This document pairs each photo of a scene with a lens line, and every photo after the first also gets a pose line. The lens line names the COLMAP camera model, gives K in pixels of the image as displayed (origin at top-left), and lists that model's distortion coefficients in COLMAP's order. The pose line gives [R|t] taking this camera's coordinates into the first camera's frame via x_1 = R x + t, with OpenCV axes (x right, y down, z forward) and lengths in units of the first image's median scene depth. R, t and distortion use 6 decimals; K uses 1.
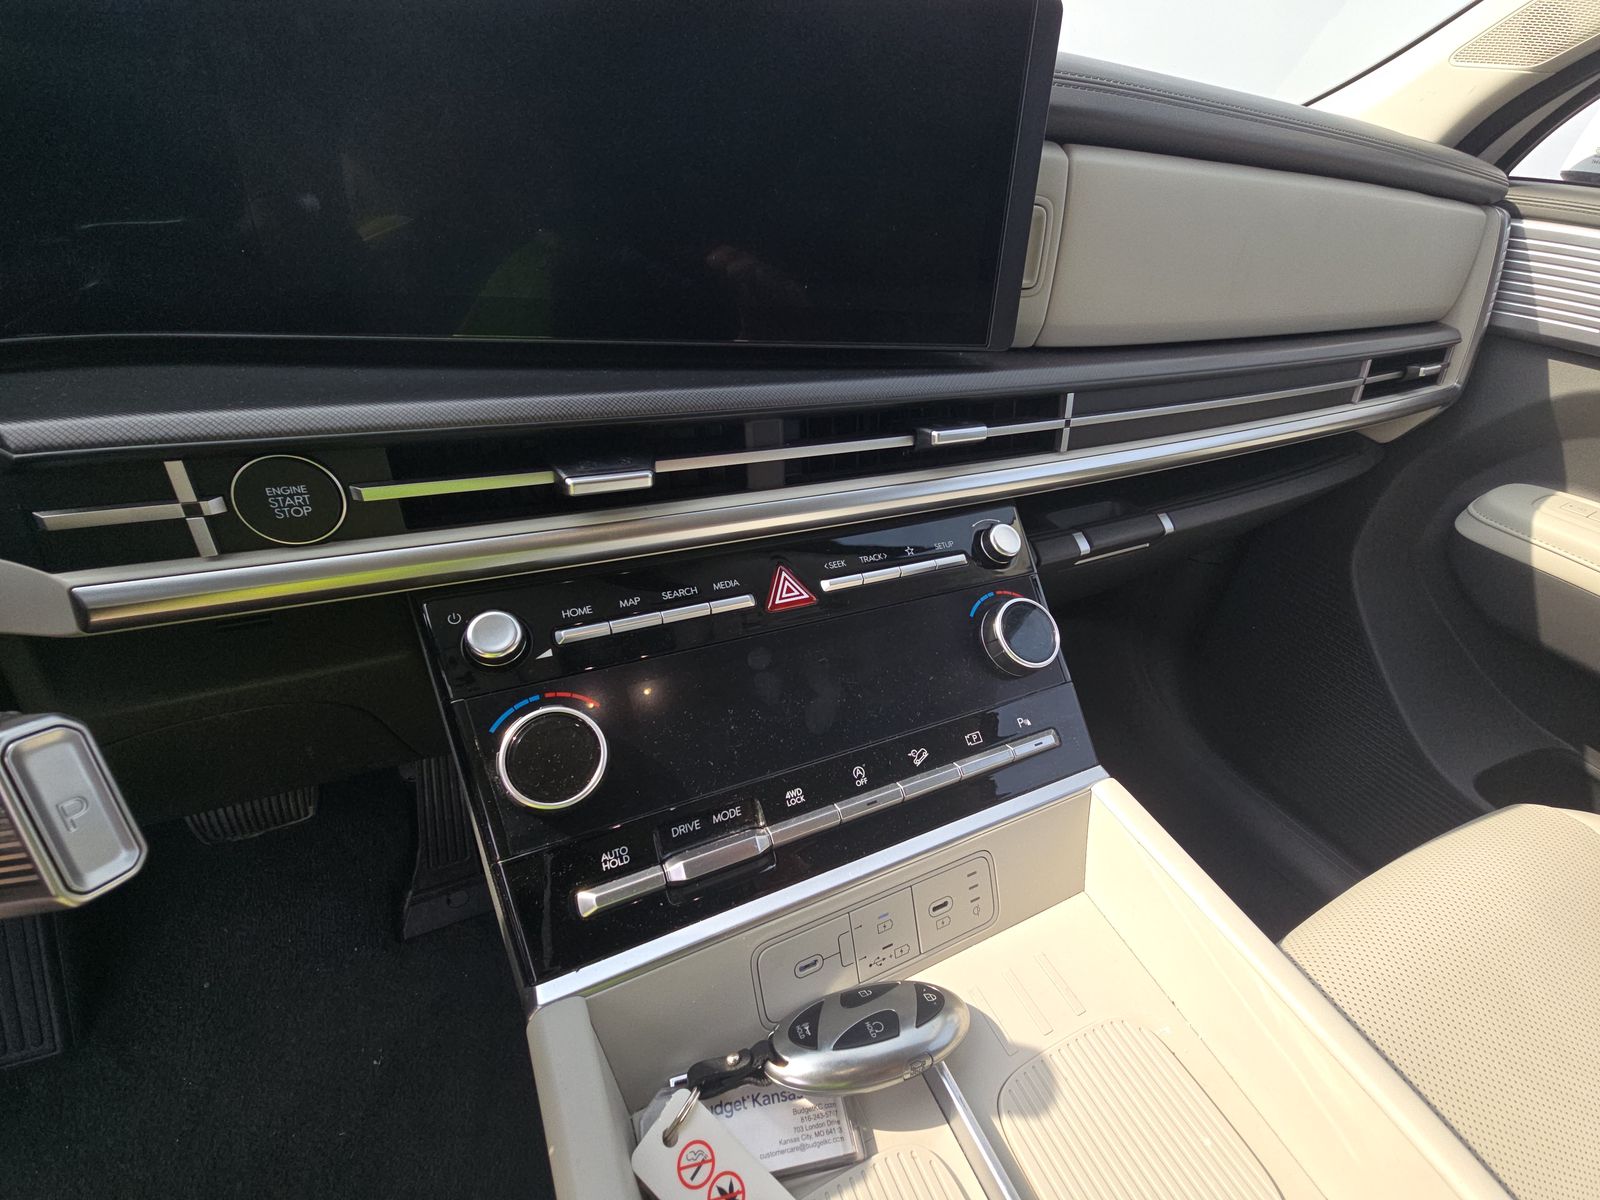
lens RADIAL K [[666.9, 0, 800.0], [0, 666.9, 600.0], [0, 0, 1]] dist [0.033453, -0.019003]
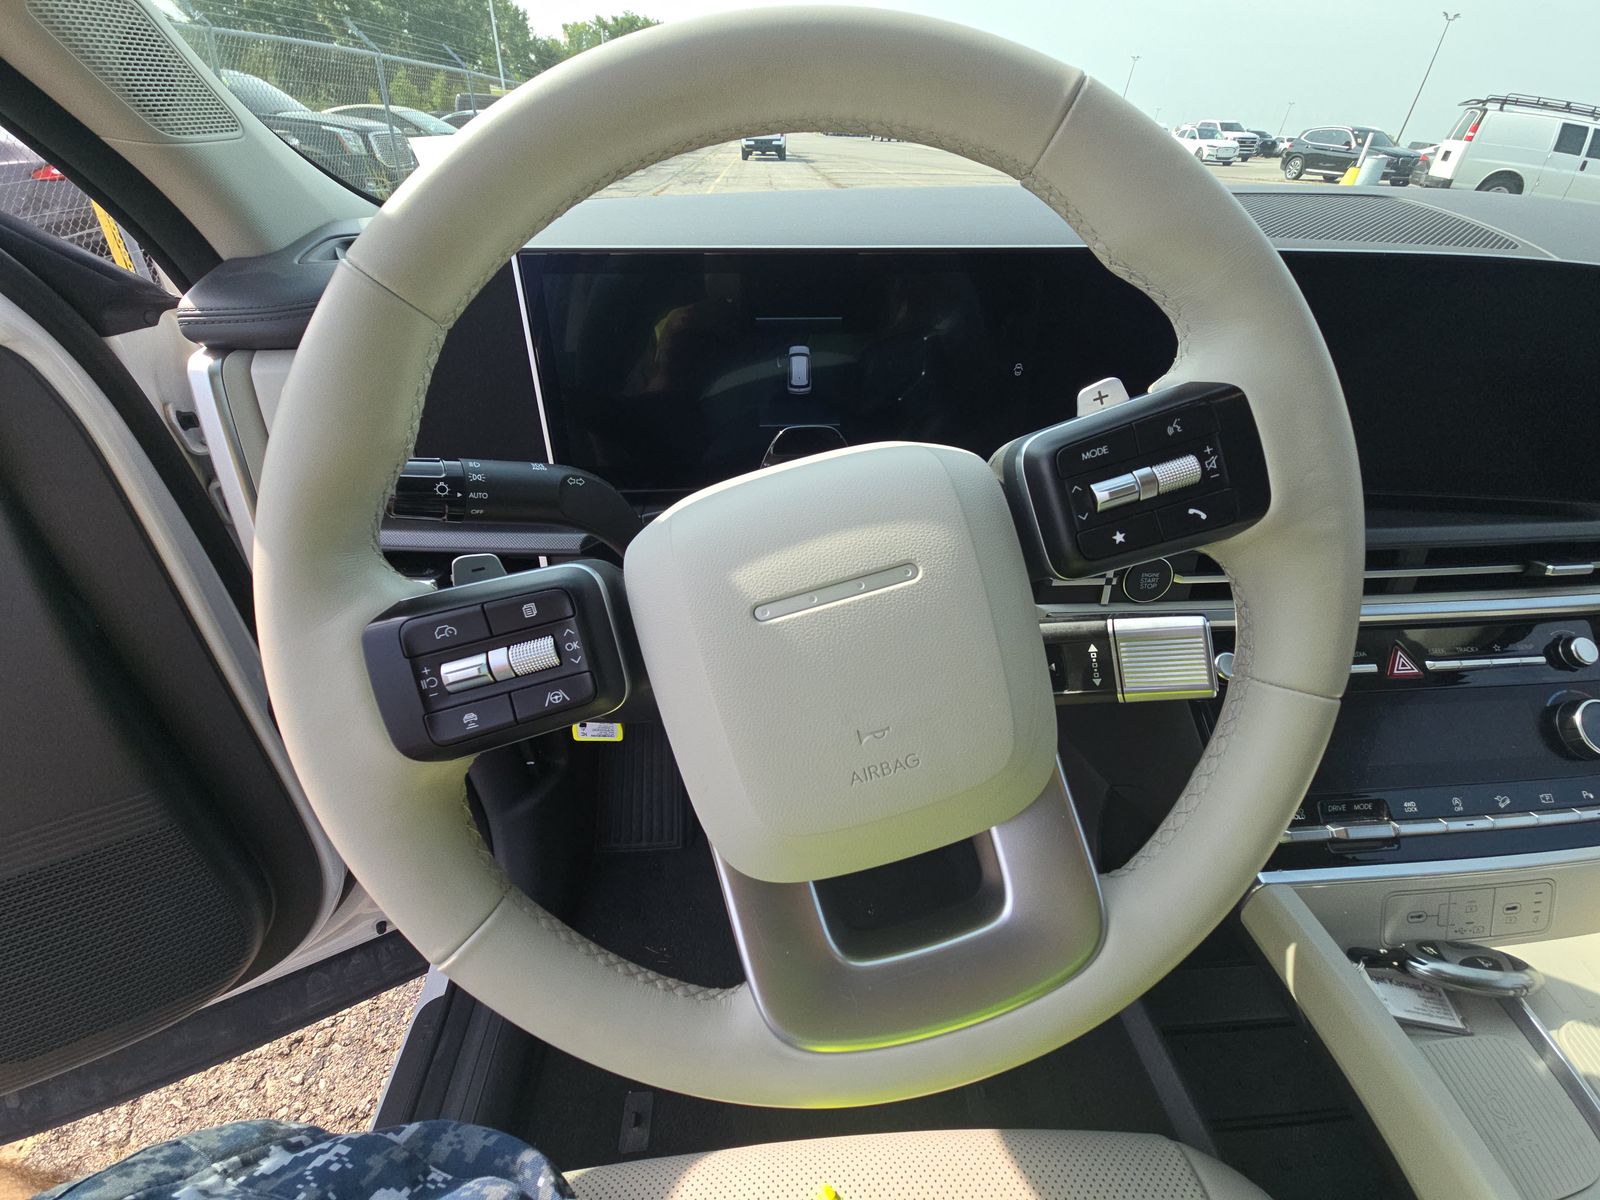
lens RADIAL K [[666.9, 0, 800.0], [0, 666.9, 600.0], [0, 0, 1]] dist [0.033453, -0.019003]
pose [[0.928854, 0.151696, -0.337962, -0.762053], [-0.147745, 0.988312, 0.037548, -0.015291], [0.339707, 0.015056, 0.940411, -0.811571]]
